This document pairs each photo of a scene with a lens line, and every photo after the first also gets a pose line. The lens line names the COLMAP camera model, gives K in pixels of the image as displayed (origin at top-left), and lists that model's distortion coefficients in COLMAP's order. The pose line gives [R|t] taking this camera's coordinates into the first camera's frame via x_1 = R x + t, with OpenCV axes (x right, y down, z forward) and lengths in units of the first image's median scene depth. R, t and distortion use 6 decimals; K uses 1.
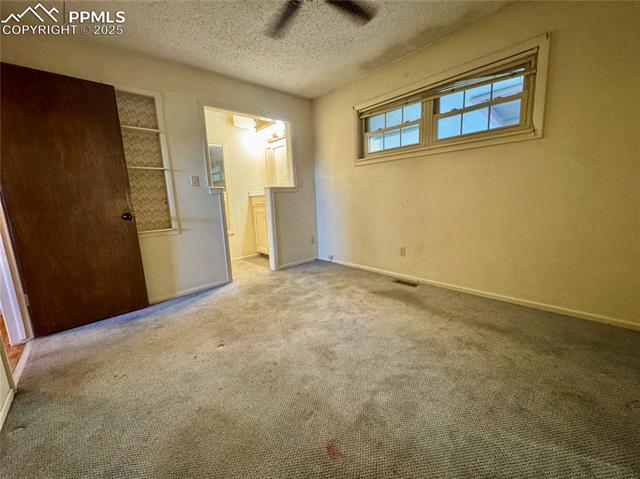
lens RADIAL K [[254.5, 0, 319.6], [0, 254.5, 239.7], [0, 0, 1]] dist [-0.002995, -0.000273]
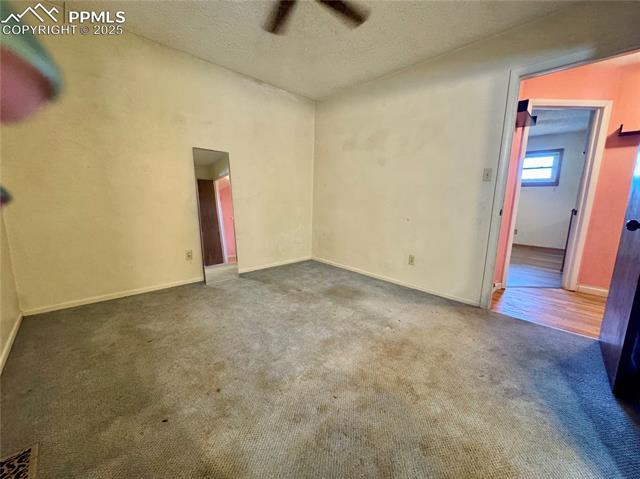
lens RADIAL K [[254.5, 0, 319.6], [0, 254.5, 239.7], [0, 0, 1]] dist [-0.002995, -0.000273]
pose [[-0.999682, 0.022813, -0.010747, -0.052229], [0.018053, 0.944977, 0.326639, -0.215021], [0.017608, 0.326341, -0.945088, 1.296211]]
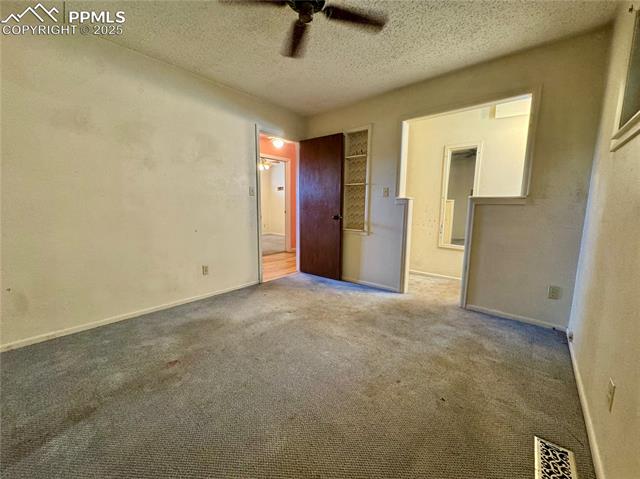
lens RADIAL K [[254.5, 0, 319.6], [0, 254.5, 239.7], [0, 0, 1]] dist [-0.002995, -0.000273]
pose [[0.117425, 0.177369, -0.977114, 0.639752], [-0.180326, 0.971372, 0.154656, -0.153522], [0.976573, 0.158039, 0.146047, 0.603755]]
